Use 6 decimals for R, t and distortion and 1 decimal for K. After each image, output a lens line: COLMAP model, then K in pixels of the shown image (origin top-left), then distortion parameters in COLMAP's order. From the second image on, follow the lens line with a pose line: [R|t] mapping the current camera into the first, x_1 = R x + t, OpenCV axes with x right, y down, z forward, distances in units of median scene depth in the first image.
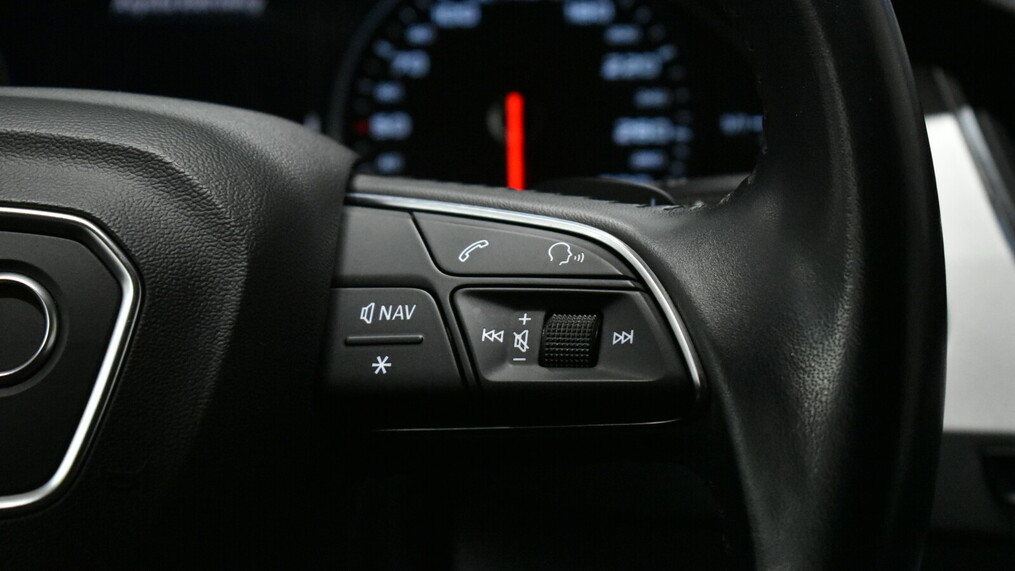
lens RADIAL K [[2314.2, 0, 509.1], [0, 2314.2, 286.4], [0, 0, 1]] dist [-0.044807, 0.000000]
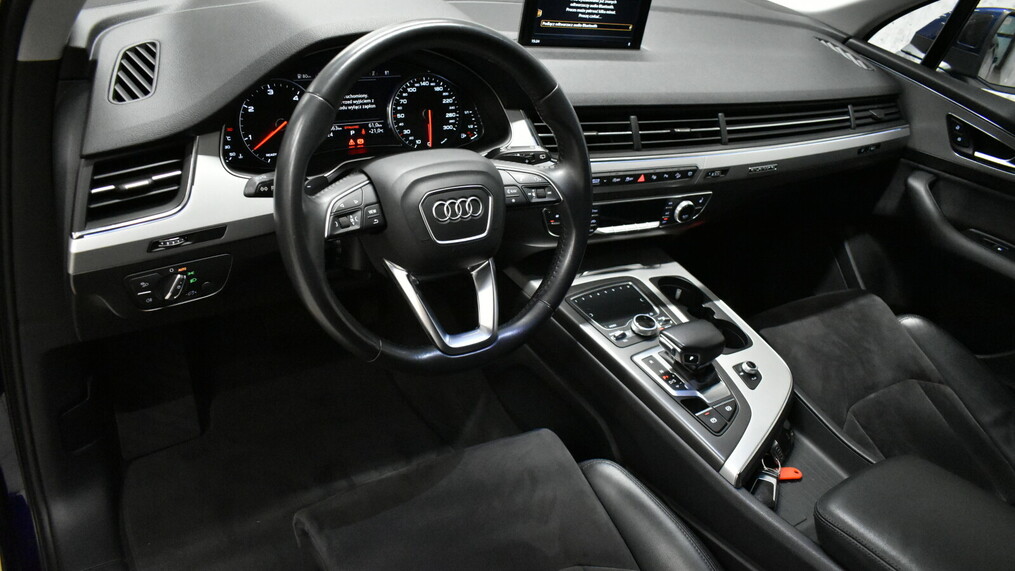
lens RADIAL K [[741.5, 0, 498.6], [0, 741.5, 291.1], [0, 0, 1]] dist [-0.013826, 0.013224]
pose [[0.802659, -0.197669, 0.562731, -1.223128], [-0.035904, 0.925760, 0.376402, -0.475057], [-0.595357, -0.322327, 0.735972, -0.483084]]
